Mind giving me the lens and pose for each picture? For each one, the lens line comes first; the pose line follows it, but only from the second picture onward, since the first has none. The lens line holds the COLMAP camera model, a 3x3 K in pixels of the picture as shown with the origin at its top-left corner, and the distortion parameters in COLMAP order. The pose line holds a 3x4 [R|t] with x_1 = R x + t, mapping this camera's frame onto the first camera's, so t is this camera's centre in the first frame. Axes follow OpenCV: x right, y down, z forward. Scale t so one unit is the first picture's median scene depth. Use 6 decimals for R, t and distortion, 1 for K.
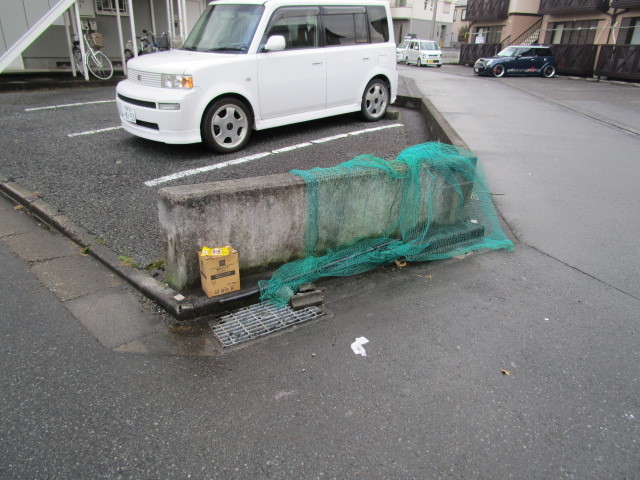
lens RADIAL K [[450.2, 0, 320.0], [0, 450.2, 240.0], [0, 0, 1]] dist [-0.024384, 0.001871]
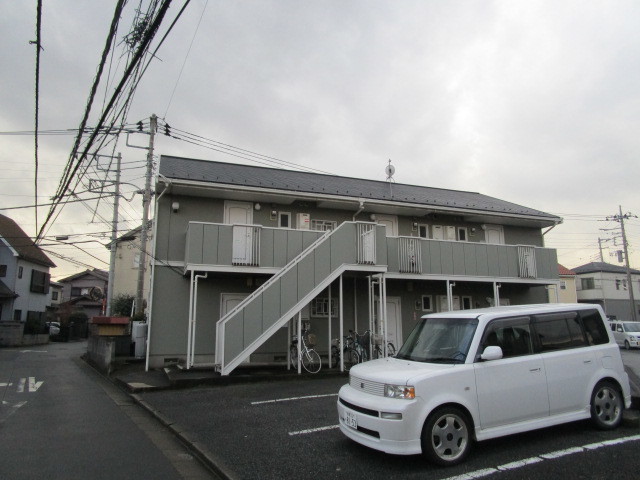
lens RADIAL K [[450.2, 0, 320.0], [0, 450.2, 240.0], [0, 0, 1]] dist [-0.024384, 0.001871]
pose [[0.930800, -0.105431, -0.349995, -0.071342], [-0.111461, 0.830033, -0.546463, -0.042340], [0.348122, 0.547658, 0.760843, -0.059253]]
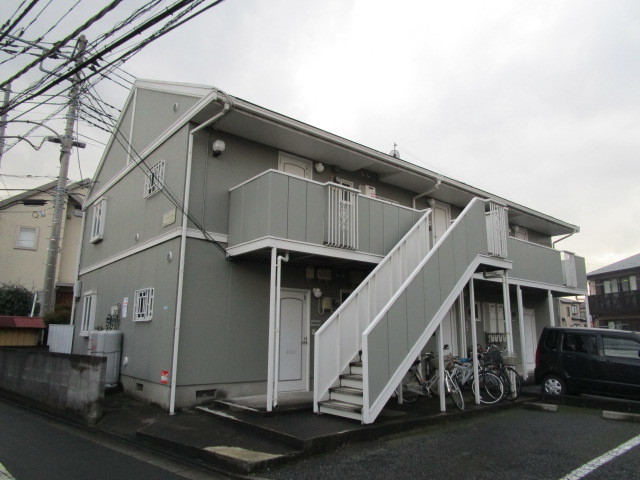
lens RADIAL K [[450.2, 0, 320.0], [0, 450.2, 240.0], [0, 0, 1]] dist [-0.024384, 0.001871]
pose [[0.999172, -0.028625, -0.028920, -1.846395], [0.006881, 0.819351, -0.573251, -0.415210], [0.040105, 0.572577, 0.818869, 0.566812]]
